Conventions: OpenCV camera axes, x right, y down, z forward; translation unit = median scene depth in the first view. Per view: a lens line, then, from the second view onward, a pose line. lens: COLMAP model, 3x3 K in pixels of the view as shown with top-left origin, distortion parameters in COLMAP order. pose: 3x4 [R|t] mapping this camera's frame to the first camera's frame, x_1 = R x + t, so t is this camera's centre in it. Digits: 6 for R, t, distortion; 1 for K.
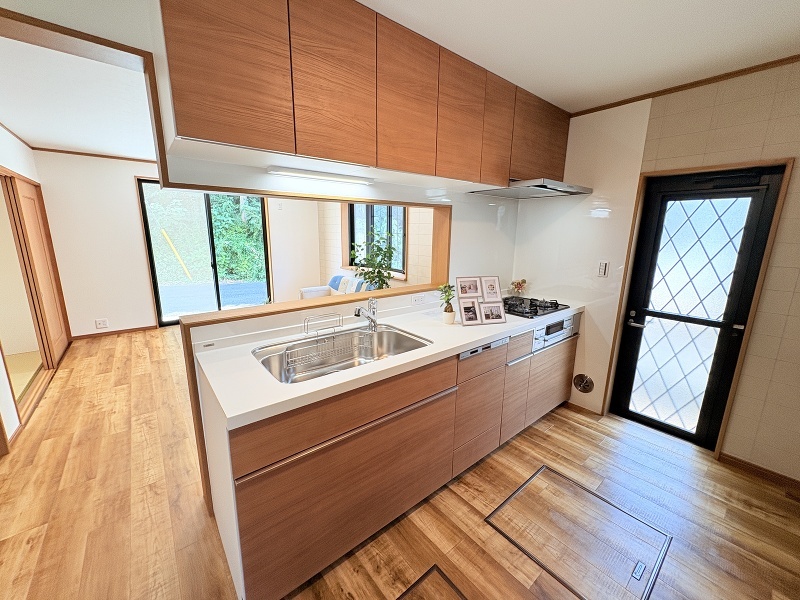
lens RADIAL K [[319.6, 0, 401.2], [0, 319.6, 299.9], [0, 0, 1]] dist [-0.000816, 0.000227]
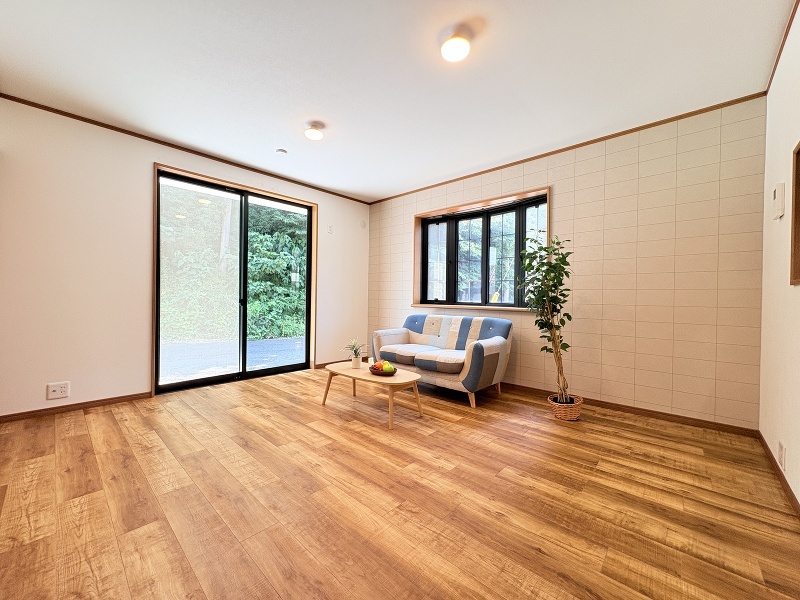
lens RADIAL K [[319.6, 0, 398.3], [0, 319.6, 299.6], [0, 0, 1]] dist [-0.000816, 0.000227]
pose [[0.990494, 0.000487, 0.137552, -0.429386], [0.027735, 0.978749, -0.203180, 0.049589], [-0.134727, 0.205063, 0.969432, 0.344741]]
